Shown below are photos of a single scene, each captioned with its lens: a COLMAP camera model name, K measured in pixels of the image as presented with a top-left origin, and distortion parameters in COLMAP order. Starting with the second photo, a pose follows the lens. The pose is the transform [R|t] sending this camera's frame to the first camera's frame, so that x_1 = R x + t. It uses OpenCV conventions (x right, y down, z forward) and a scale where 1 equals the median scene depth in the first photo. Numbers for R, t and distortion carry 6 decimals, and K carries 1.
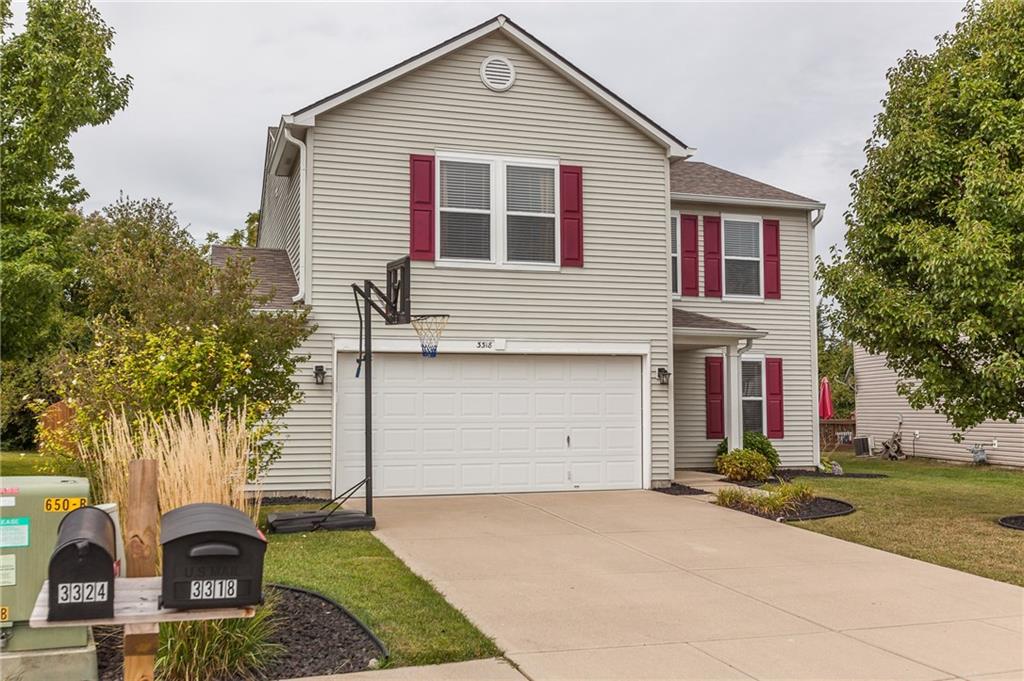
lens RADIAL K [[977.2, 0, 512.0], [0, 977.2, 340.5], [0, 0, 1]] dist [0.000873, -0.007465]
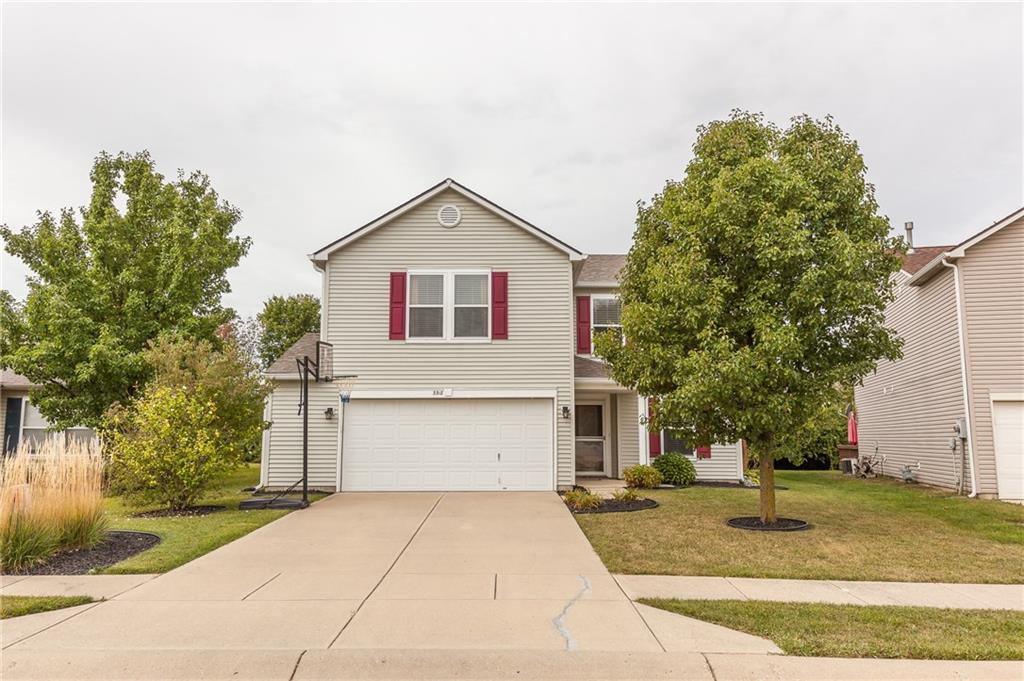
lens RADIAL K [[735.1, 0, 512.0], [0, 735.1, 340.5], [0, 0, 1]] dist [0.027998, 0.001649]
pose [[0.956942, -0.037215, -0.287884, 0.409073], [0.019357, 0.997721, -0.064635, -0.000554], [0.289633, 0.056279, 0.955482, -0.068637]]
